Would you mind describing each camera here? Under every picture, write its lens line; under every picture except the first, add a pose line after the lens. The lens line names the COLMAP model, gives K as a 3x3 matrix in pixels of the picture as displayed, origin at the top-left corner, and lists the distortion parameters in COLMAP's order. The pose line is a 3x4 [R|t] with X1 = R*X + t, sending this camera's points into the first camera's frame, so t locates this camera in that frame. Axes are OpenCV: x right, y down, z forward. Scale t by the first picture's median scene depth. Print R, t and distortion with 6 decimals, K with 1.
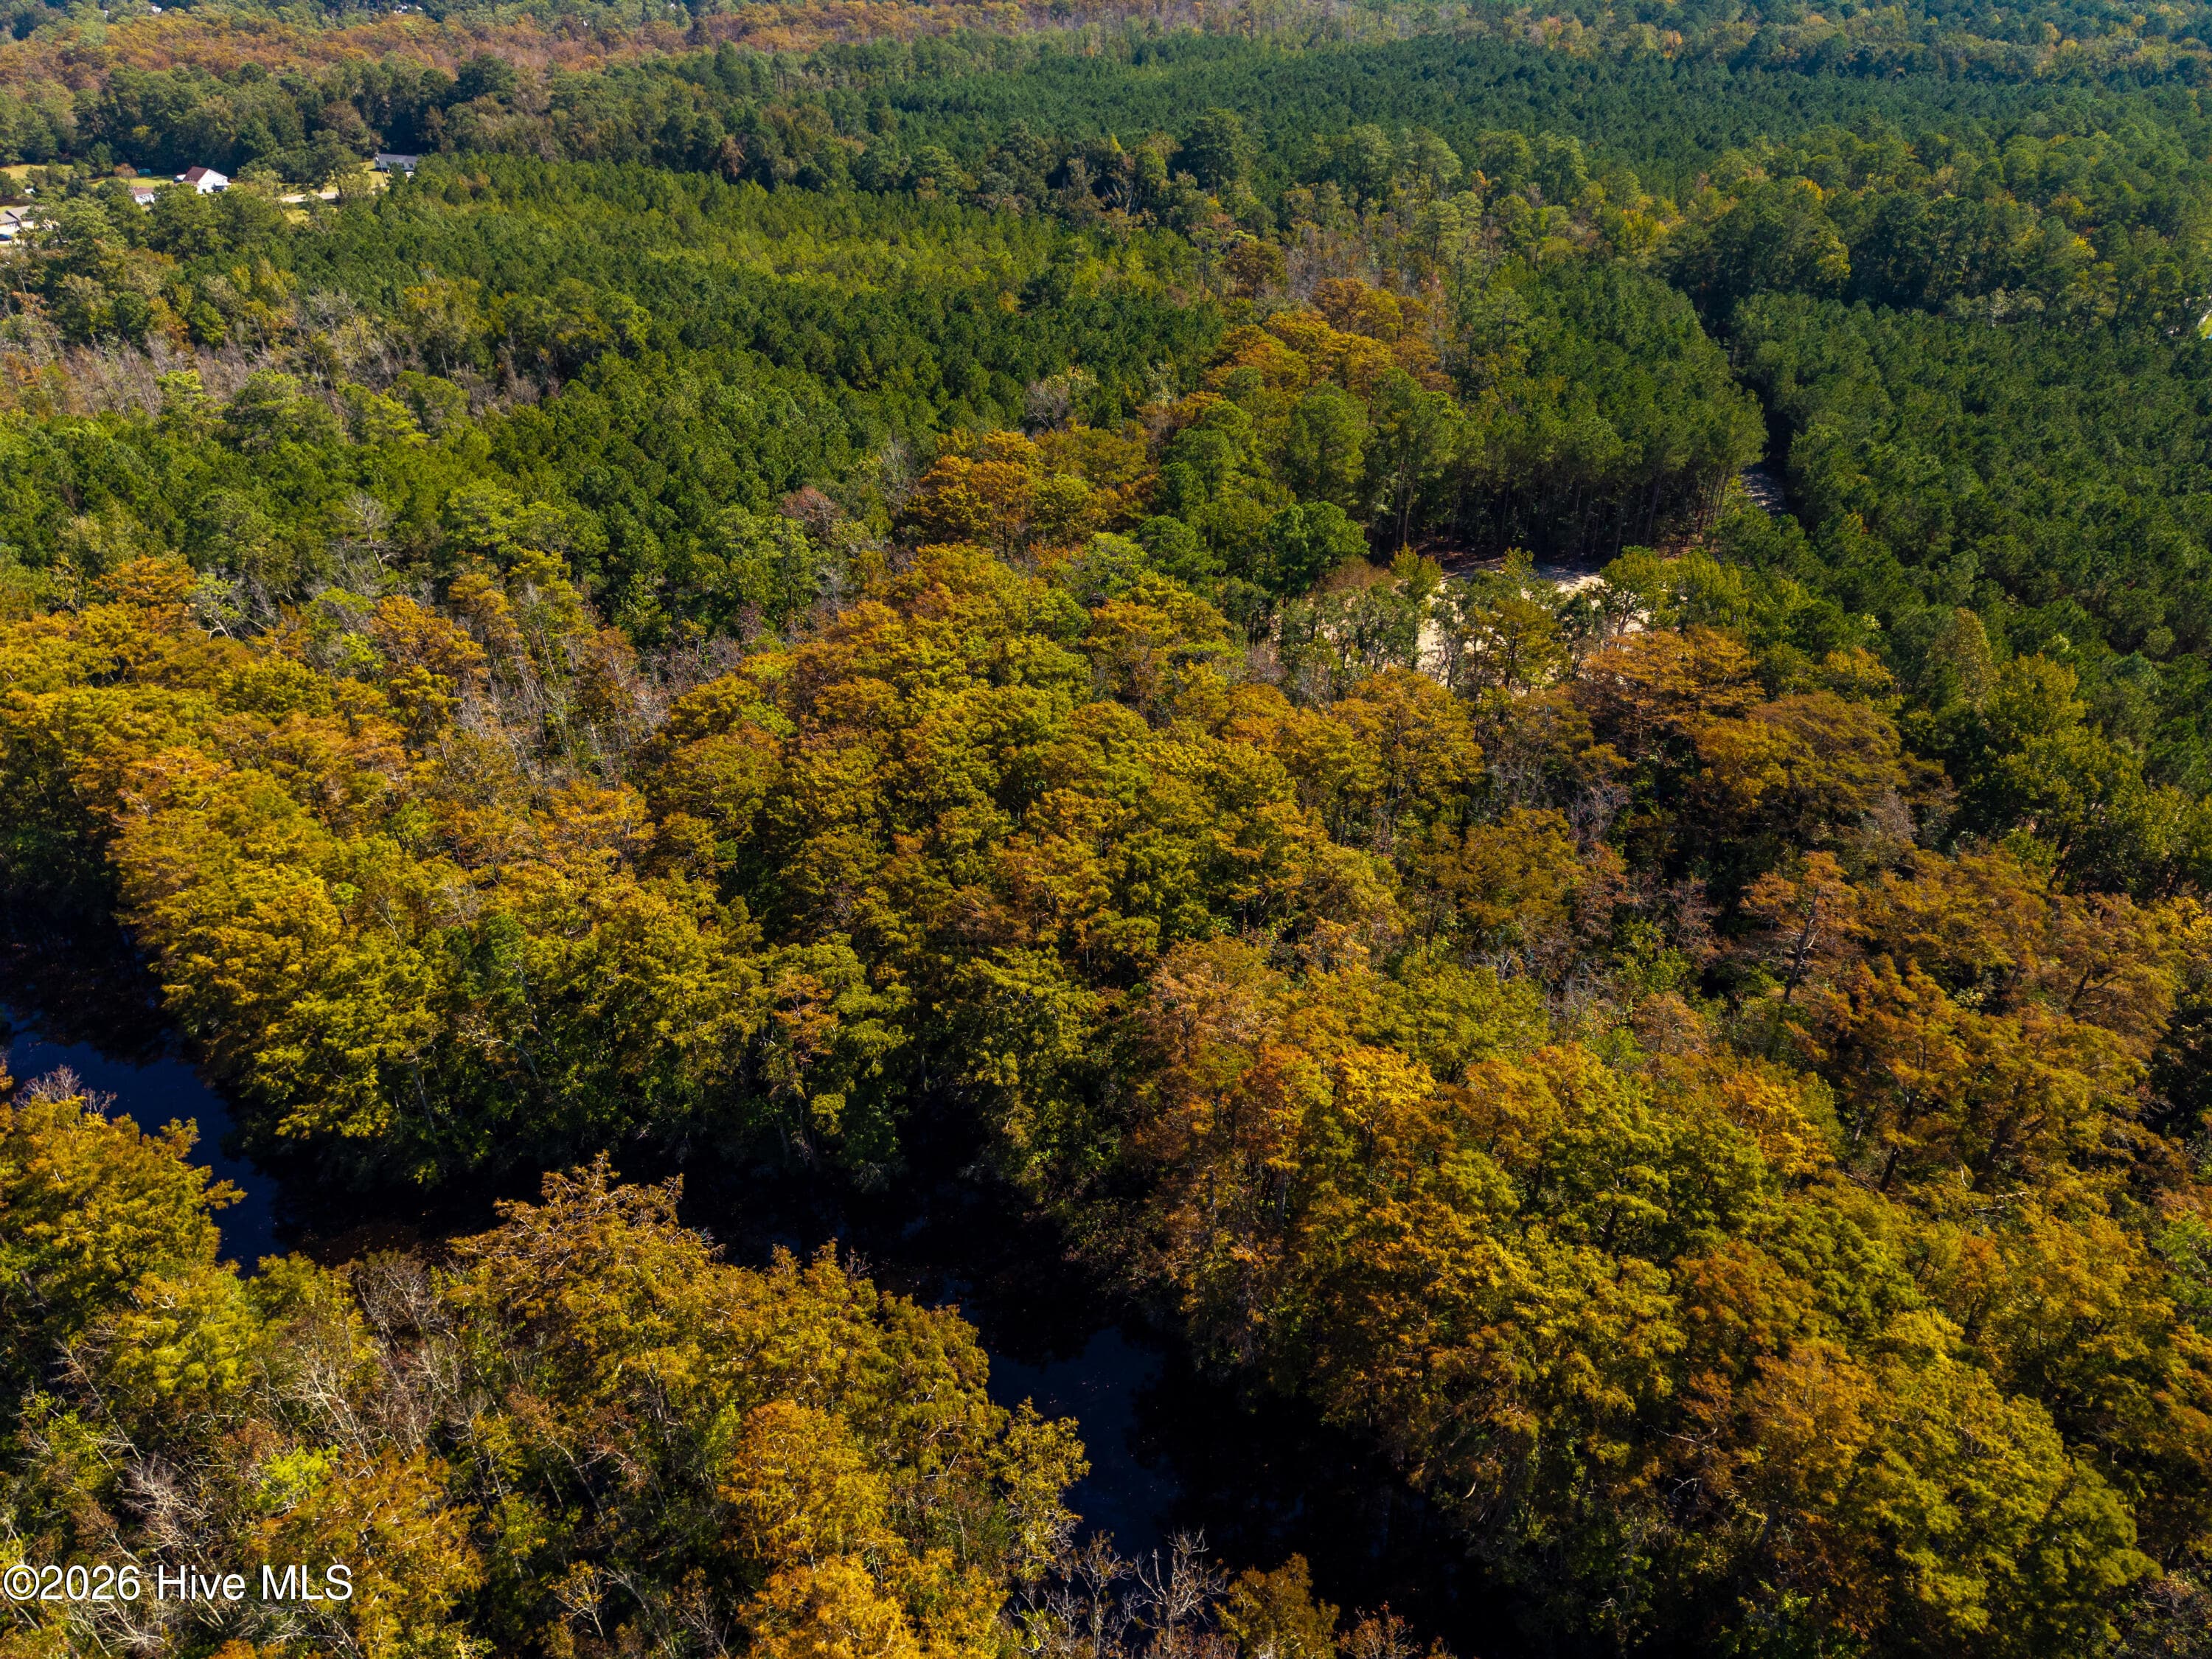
lens RADIAL K [[1478.4, 0, 1110.9], [0, 1478.4, 839.5], [0, 0, 1]] dist [0.029590, -0.027459]
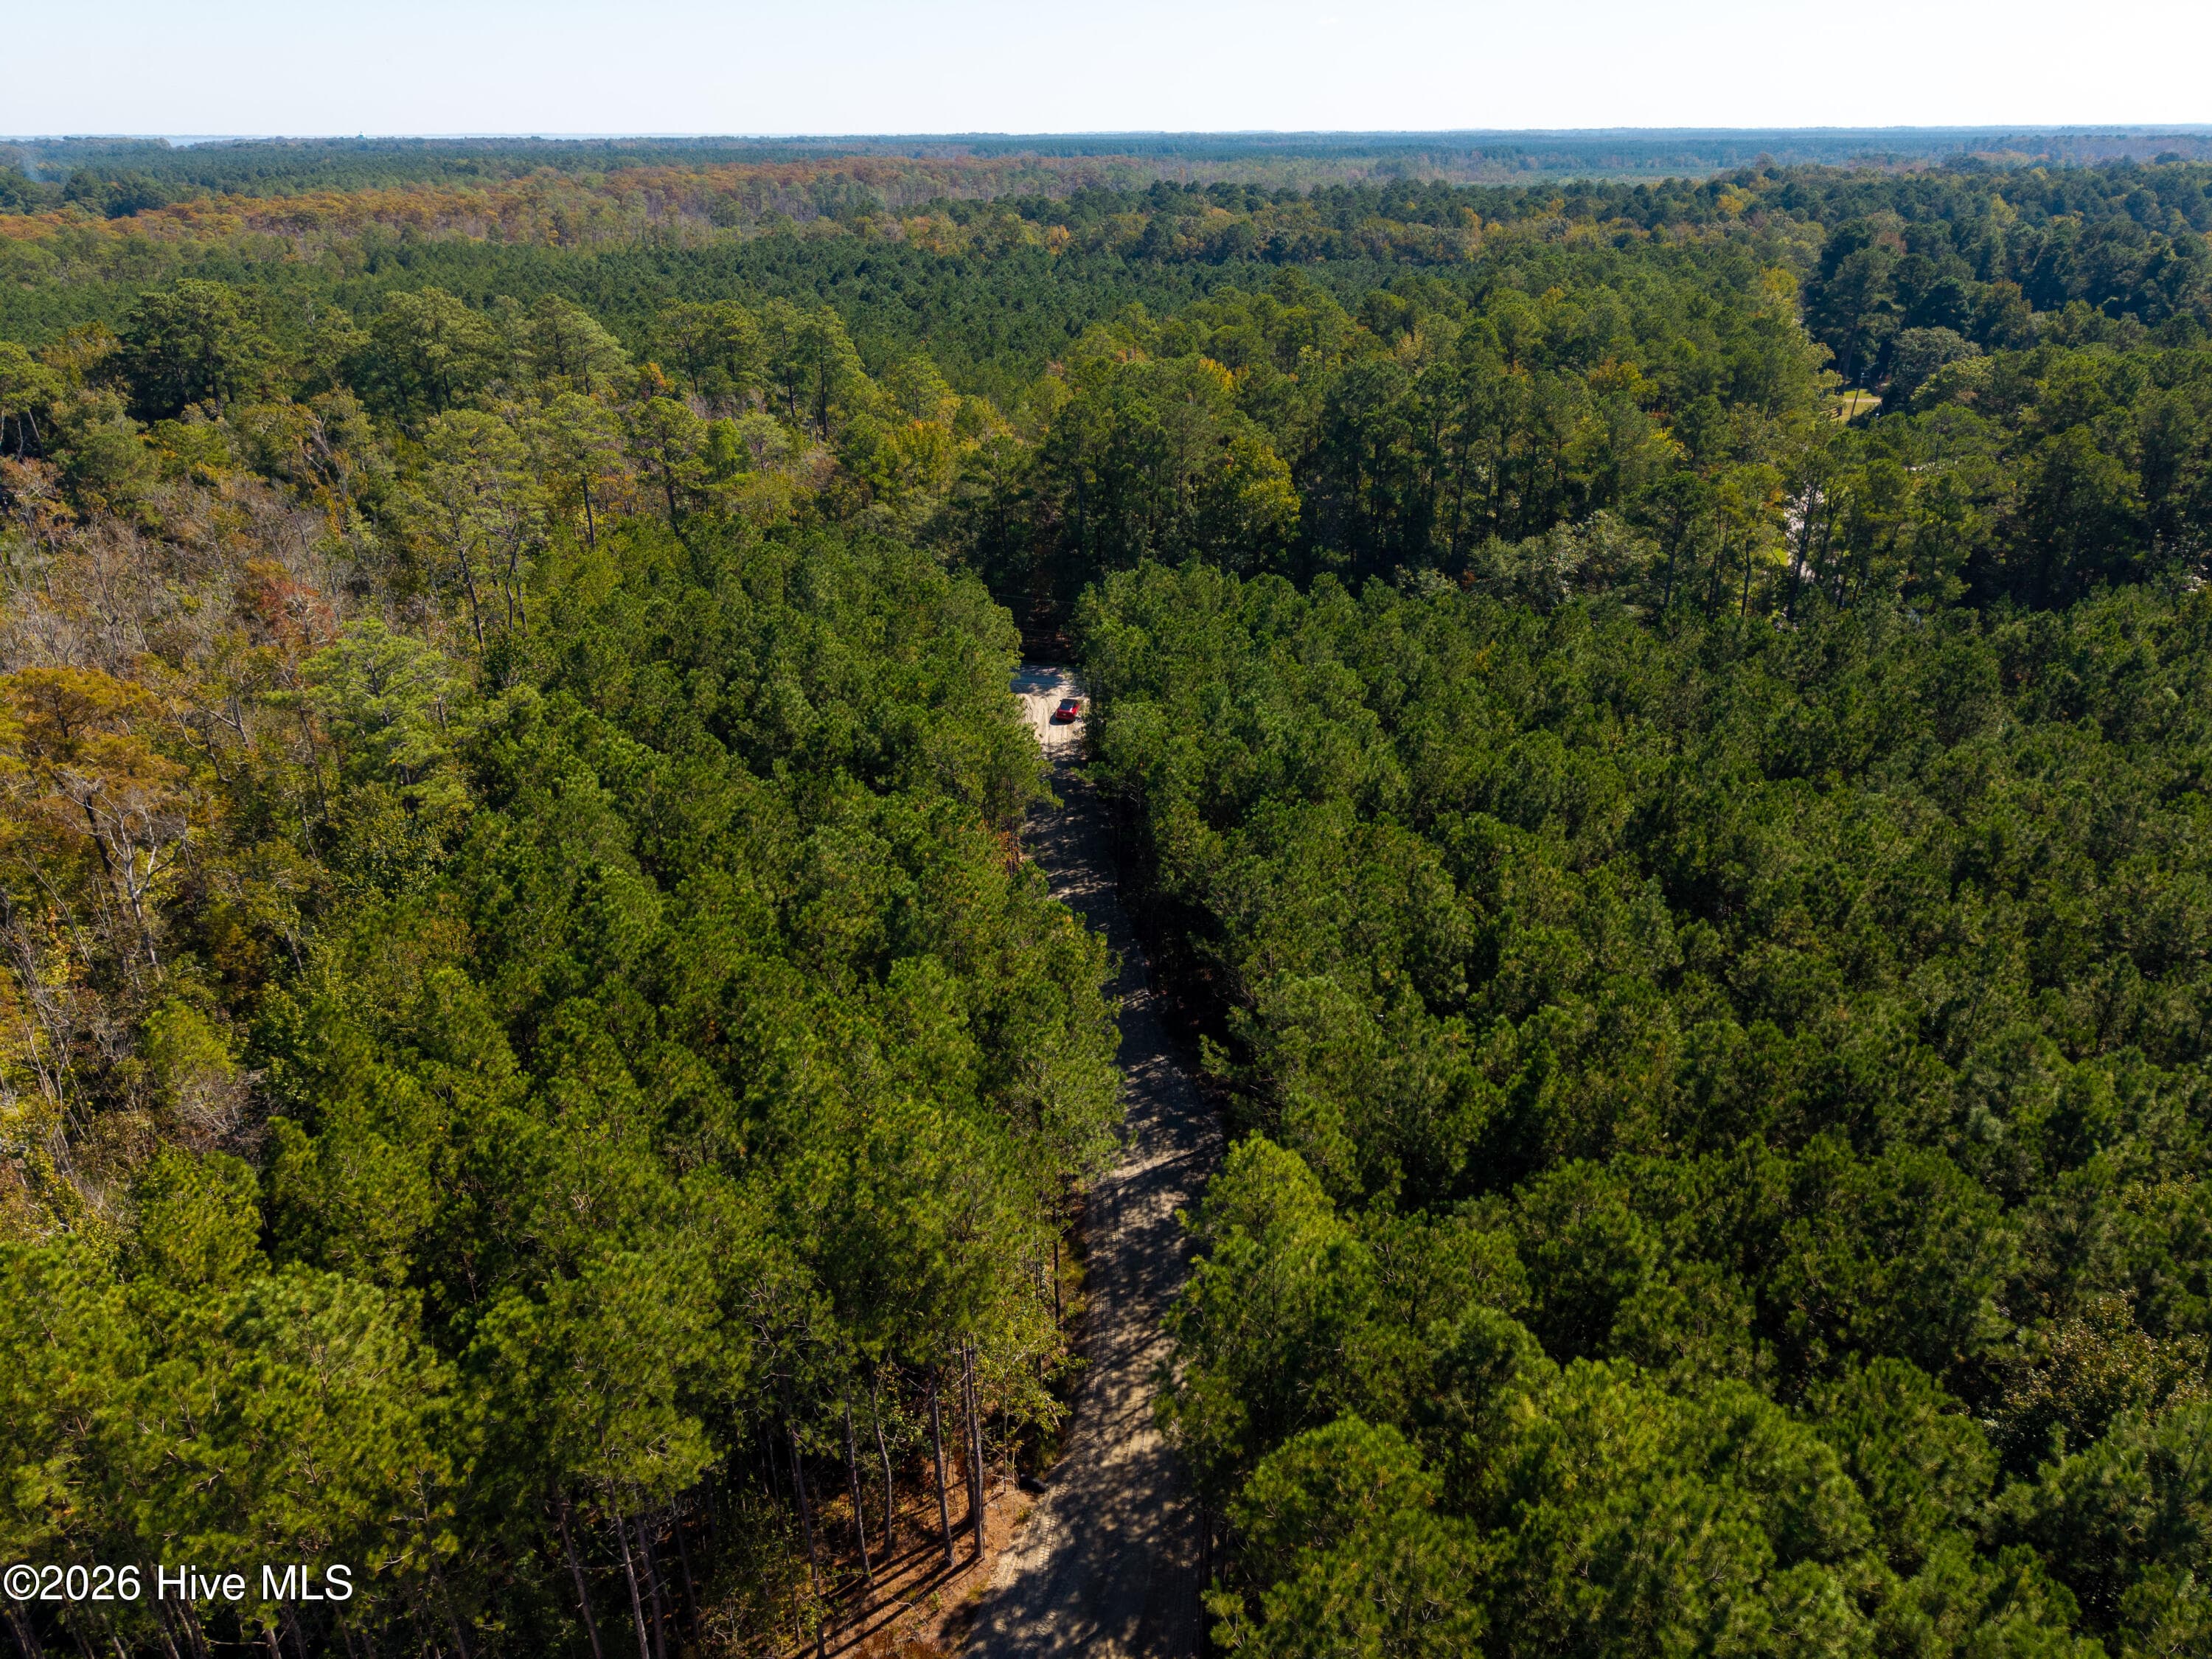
lens RADIAL K [[1478.4, 0, 1117.1], [0, 1478.4, 849.6], [0, 0, 1]] dist [0.029590, -0.027459]
pose [[0.951961, -0.124731, 0.279666, 0.245252], [0.162931, 0.979591, -0.117704, -0.189529], [-0.259277, 0.157615, 0.952855, 0.480445]]
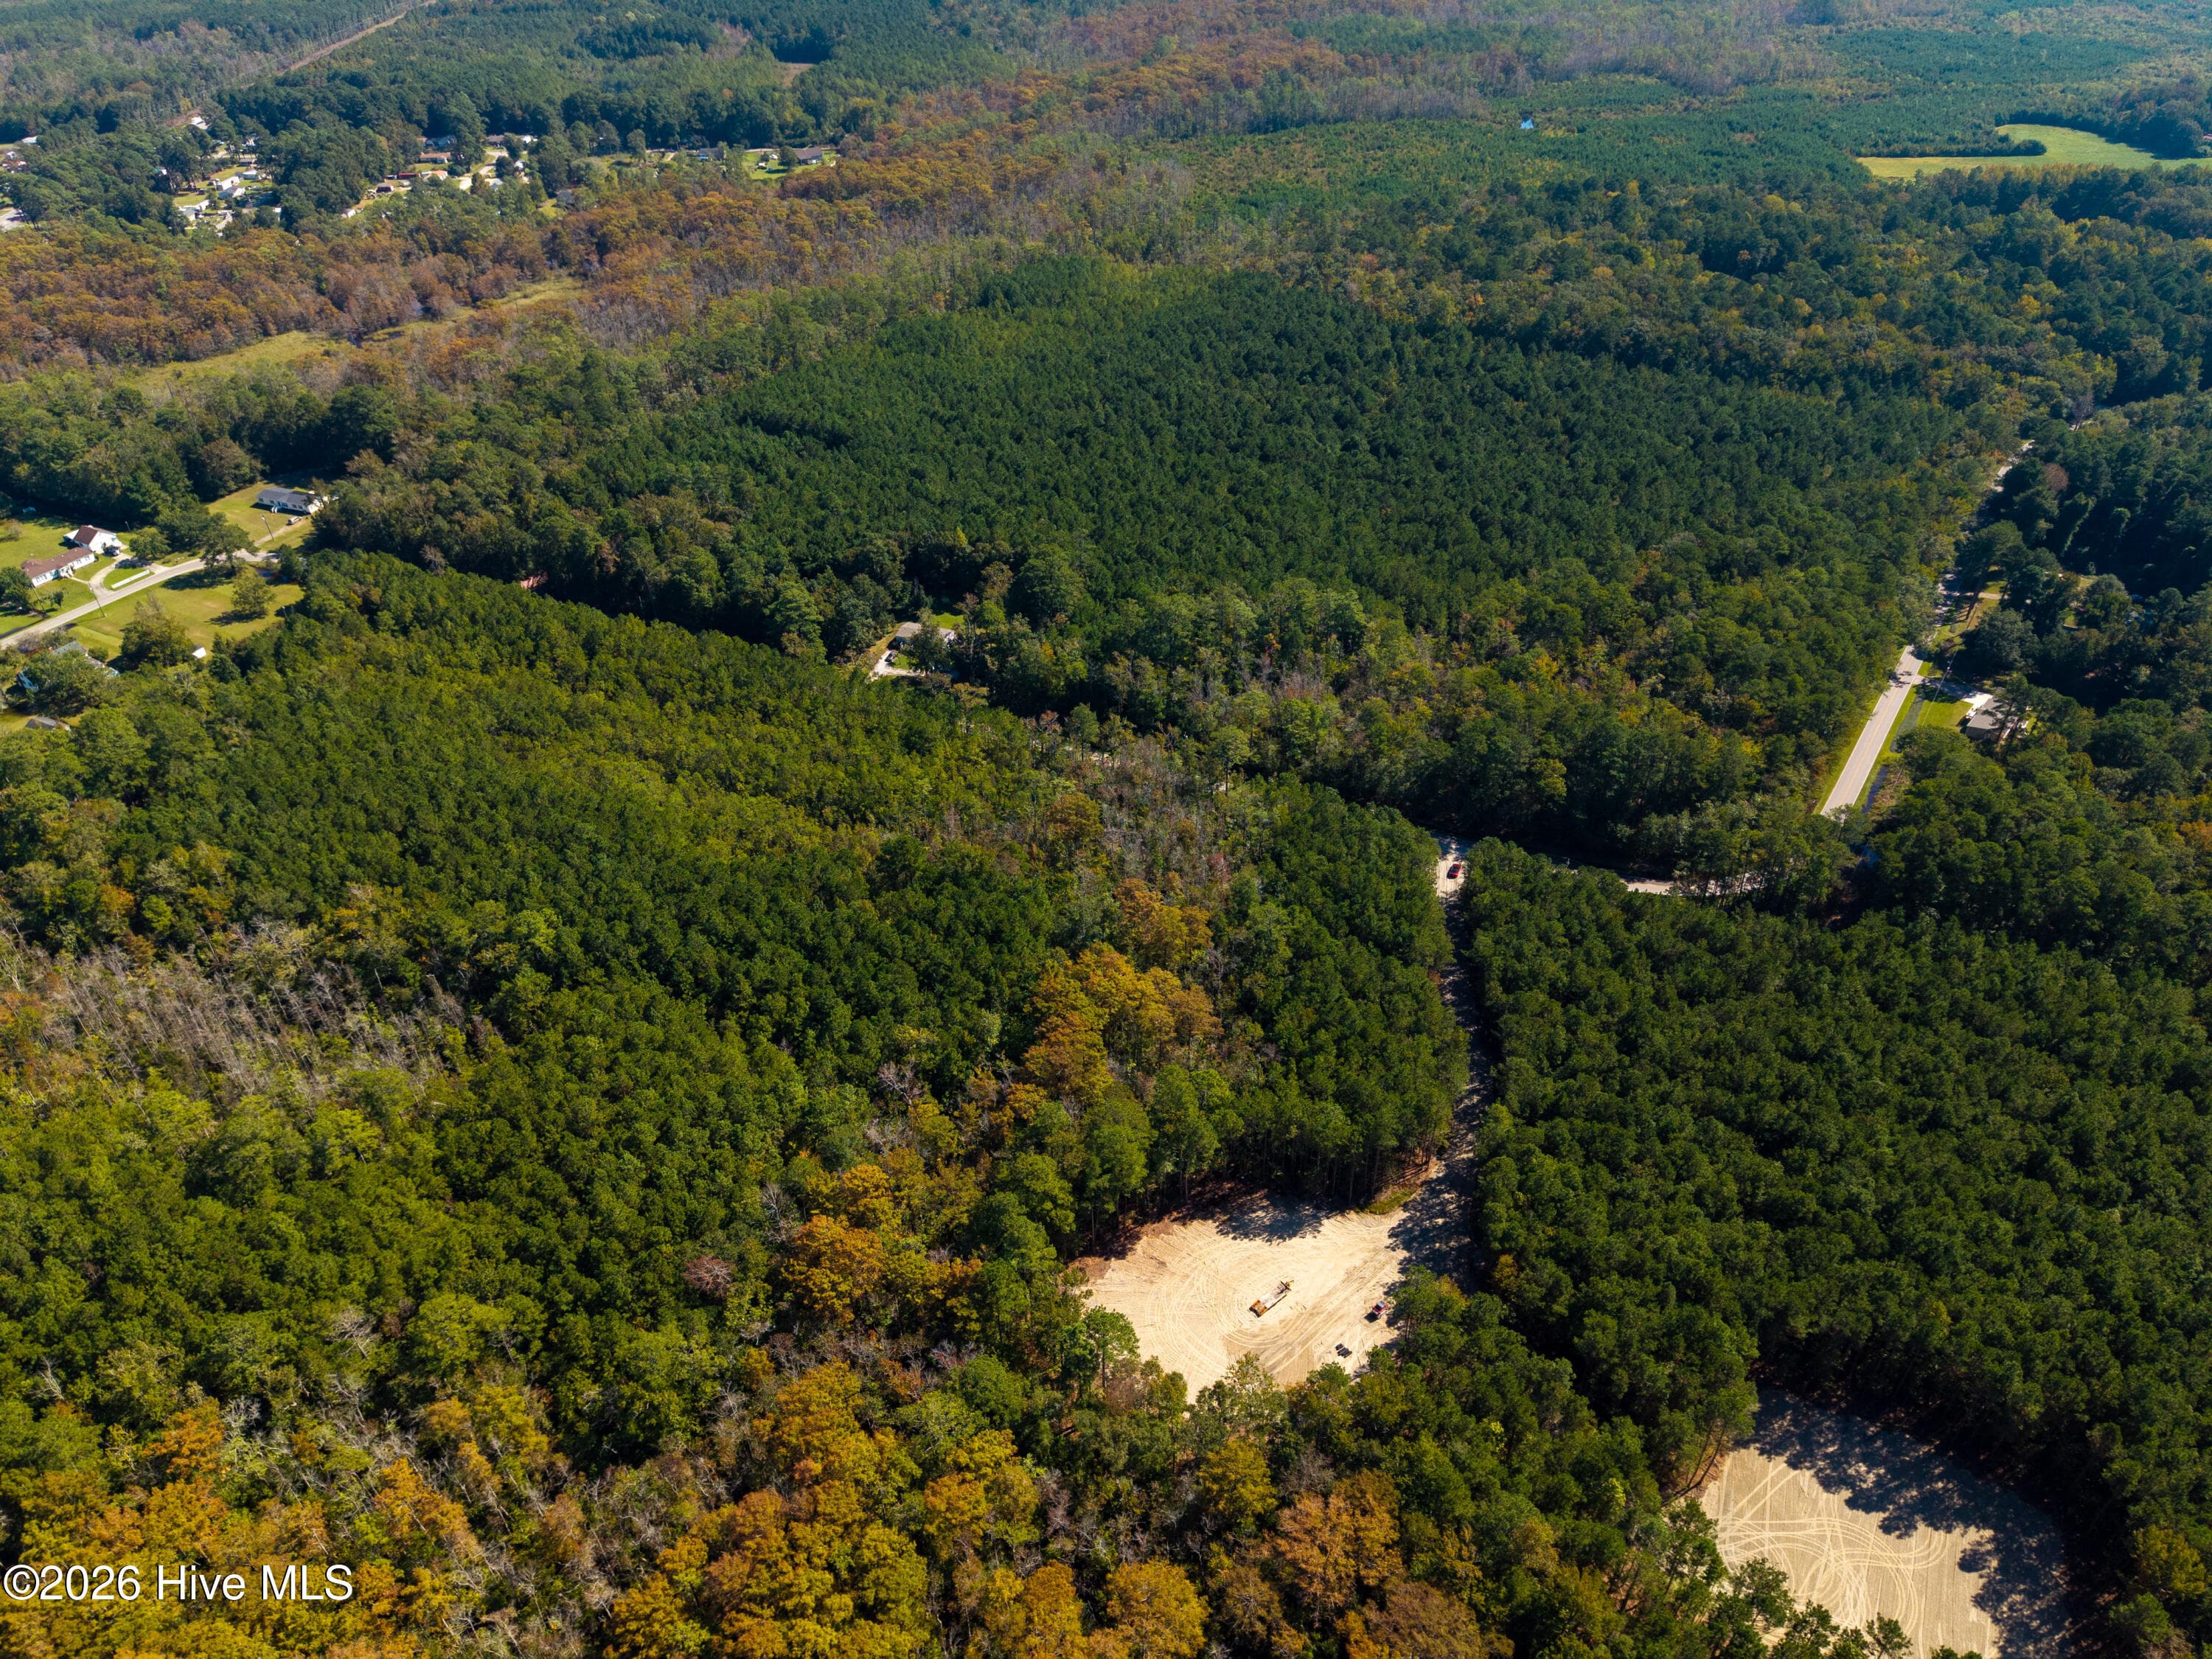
lens RADIAL K [[1478.4, 0, 1108.4], [0, 1478.4, 837.3], [0, 0, 1]] dist [0.029590, -0.027459]
pose [[0.996925, -0.043488, 0.065193, 0.041124], [0.040638, 0.998186, 0.044423, -0.364965], [-0.067007, -0.041637, 0.996883, -0.154409]]
